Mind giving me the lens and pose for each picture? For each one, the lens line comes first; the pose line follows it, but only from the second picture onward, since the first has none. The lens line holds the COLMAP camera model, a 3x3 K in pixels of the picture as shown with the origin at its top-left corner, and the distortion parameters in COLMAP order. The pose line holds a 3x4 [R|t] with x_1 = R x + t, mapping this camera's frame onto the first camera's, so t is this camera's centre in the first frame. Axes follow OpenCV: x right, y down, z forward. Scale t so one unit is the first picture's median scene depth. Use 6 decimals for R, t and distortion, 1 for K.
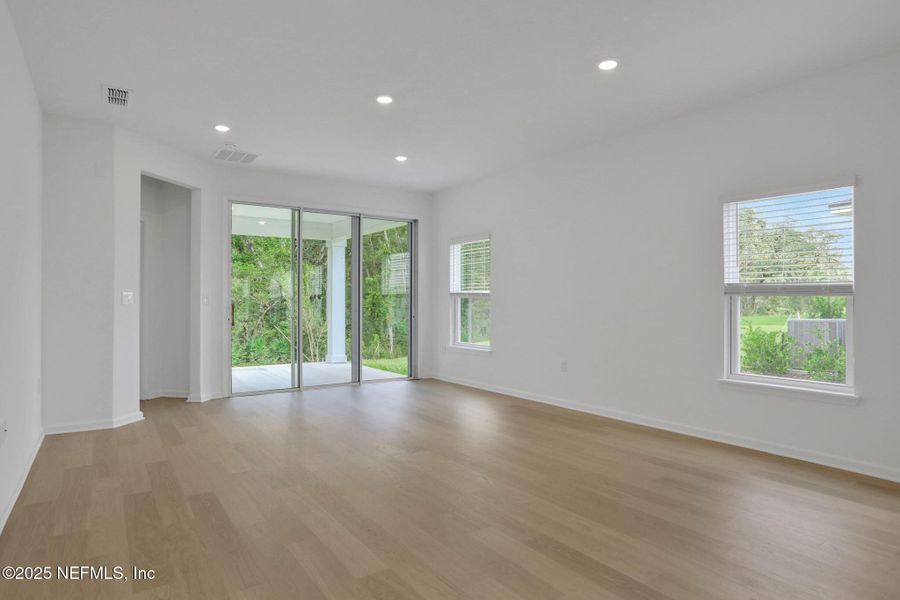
lens RADIAL K [[489.5, 0, 463.0], [0, 489.5, 302.4], [0, 0, 1]] dist [-0.082386, 0.001339]
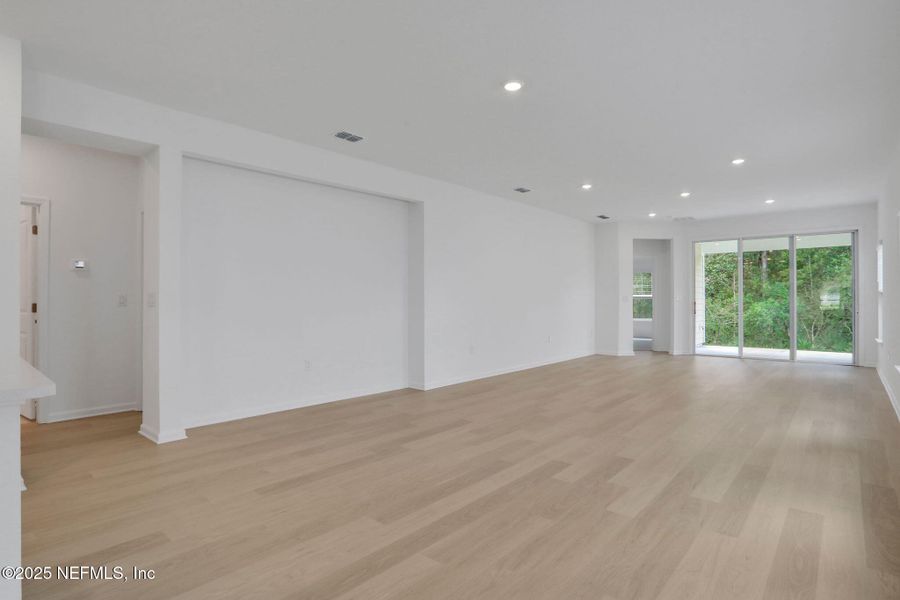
lens RADIAL K [[468.6, 0, 446.0], [0, 468.6, 298.2], [0, 0, 1]] dist [-0.042514, 0.001032]
pose [[0.204402, -0.001855, -0.978885, 0.870344], [-0.002273, 0.999995, -0.002369, -0.002091], [0.978884, 0.002709, 0.204397, -0.194950]]
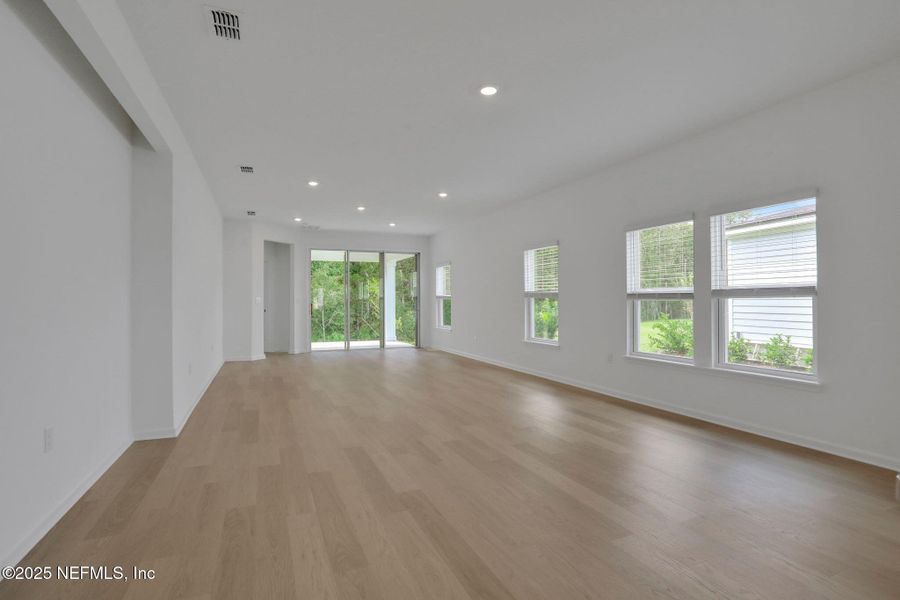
lens RADIAL K [[452.3, 0, 448.6], [0, 452.3, 301.6], [0, 0, 1]] dist [-0.023872, 0.001563]
pose [[0.972135, -0.001944, -0.234415, 0.419458], [0.001577, 0.999997, -0.001753, 0.000554], [0.234418, 0.001334, 0.972135, -0.548325]]
